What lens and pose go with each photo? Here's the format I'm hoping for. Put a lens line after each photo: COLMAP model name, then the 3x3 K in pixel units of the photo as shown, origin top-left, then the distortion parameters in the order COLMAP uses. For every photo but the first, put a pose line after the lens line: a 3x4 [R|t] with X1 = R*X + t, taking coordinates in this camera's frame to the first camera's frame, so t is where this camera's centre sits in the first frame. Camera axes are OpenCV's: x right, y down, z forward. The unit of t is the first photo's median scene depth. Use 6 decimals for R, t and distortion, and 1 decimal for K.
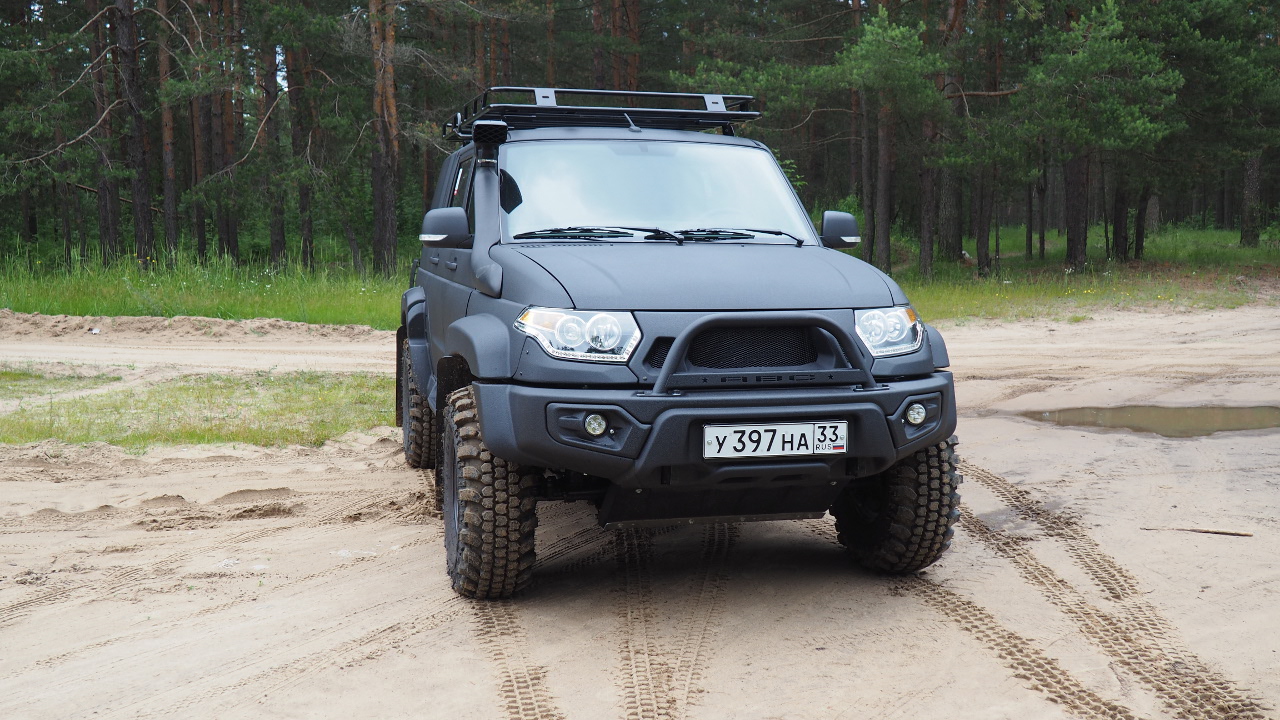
lens RADIAL K [[1225.6, 0, 635.7], [0, 1225.6, 360.7], [0, 0, 1]] dist [0.019941, 0.019396]
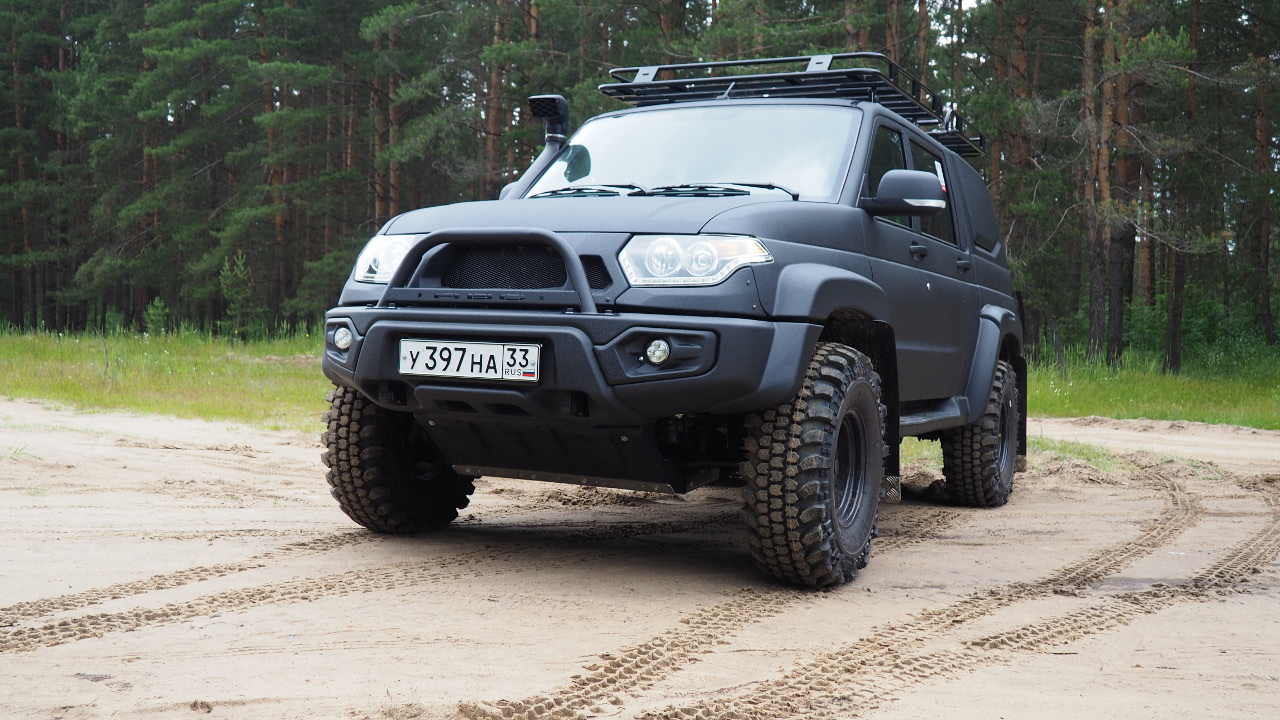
lens RADIAL K [[1251.1, 0, 640.0], [0, 1251.1, 360.0], [0, 0, 1]] dist [0.017359, 0.005649]
pose [[0.768990, 0.031885, -0.638465, 0.696827], [-0.098039, 0.992822, -0.068501, 0.099381], [0.631698, 0.115271, 0.766596, 0.310149]]
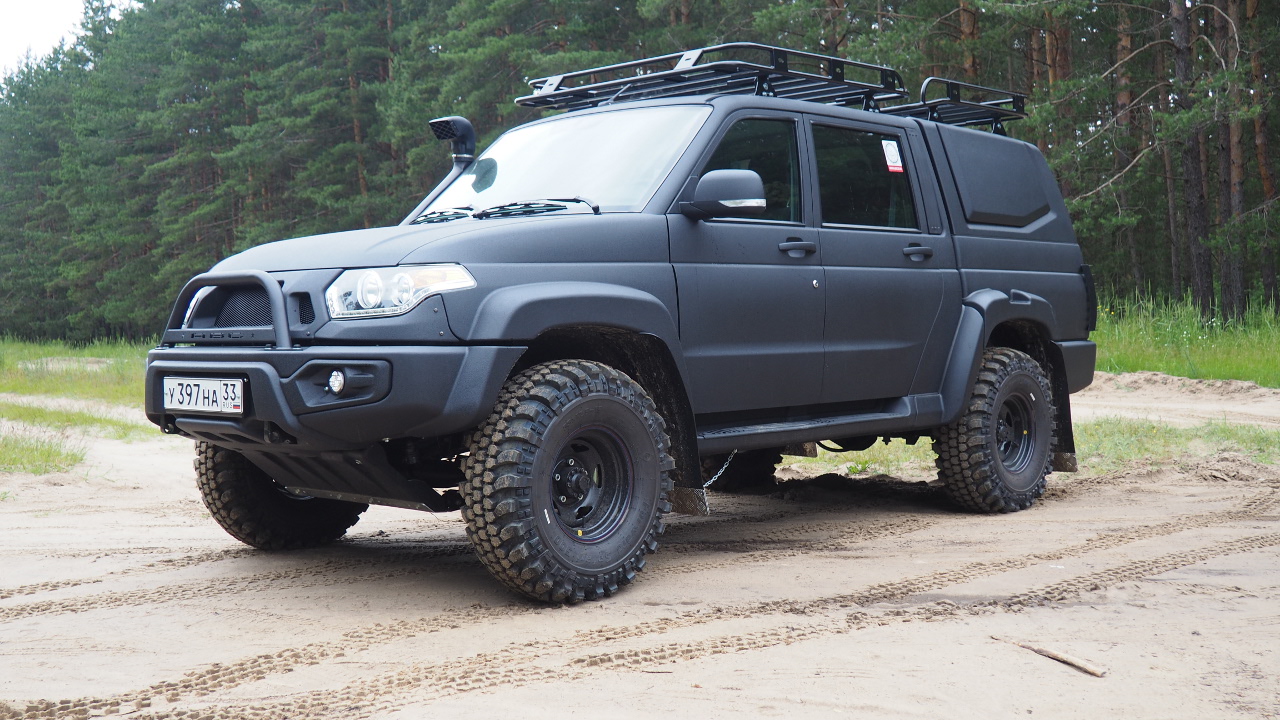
lens RADIAL K [[1388.2, 0, 640.0], [0, 1388.2, 360.0], [0, 0, 1]] dist [0.015070, 0.033427]
pose [[0.544544, 0.008482, -0.838690, 1.088756], [-0.065973, 0.997284, -0.032749, 0.042313], [0.836134, 0.073164, 0.543624, 0.579767]]
